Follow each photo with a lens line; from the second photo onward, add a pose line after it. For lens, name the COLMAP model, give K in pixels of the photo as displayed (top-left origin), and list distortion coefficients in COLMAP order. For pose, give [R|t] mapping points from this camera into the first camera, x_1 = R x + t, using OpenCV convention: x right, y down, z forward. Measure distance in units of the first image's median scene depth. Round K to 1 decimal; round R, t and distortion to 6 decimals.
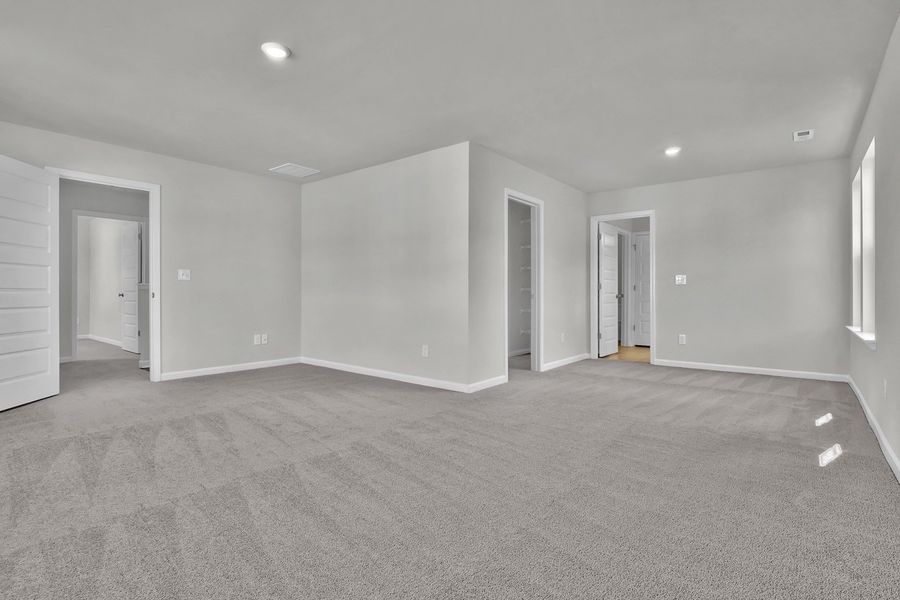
lens RADIAL K [[441.0, 0, 450.0], [0, 441.0, 300.0], [0, 0, 1]] dist [0.000265, 0.000040]
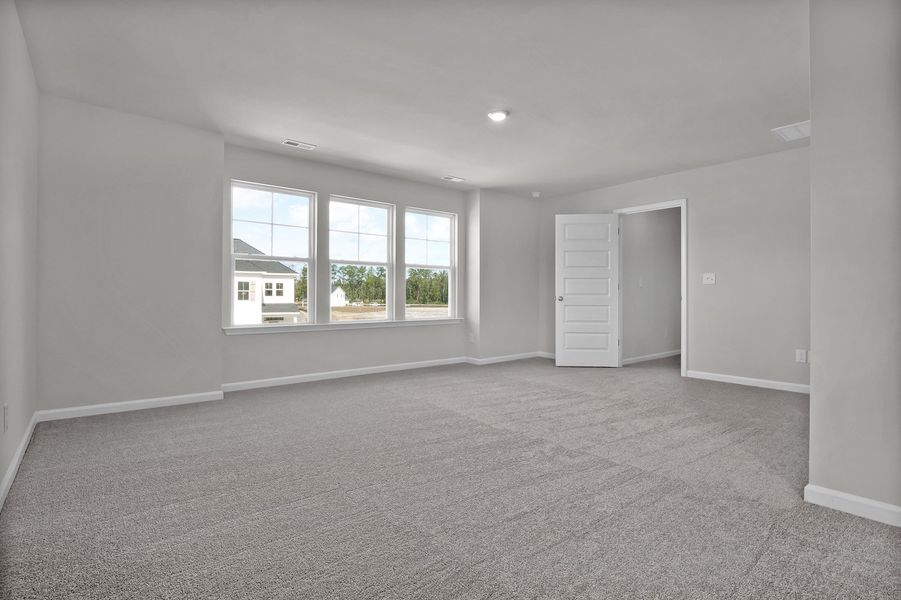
lens RADIAL K [[441.5, 0, 450.5], [0, 441.5, 300.0], [0, 0, 1]] dist [0.000265, 0.000040]
pose [[-0.202534, 0.006706, -0.979252, 0.656168], [-0.013512, 0.999862, 0.009642, -0.011792], [0.979182, 0.015185, -0.202415, 0.773936]]
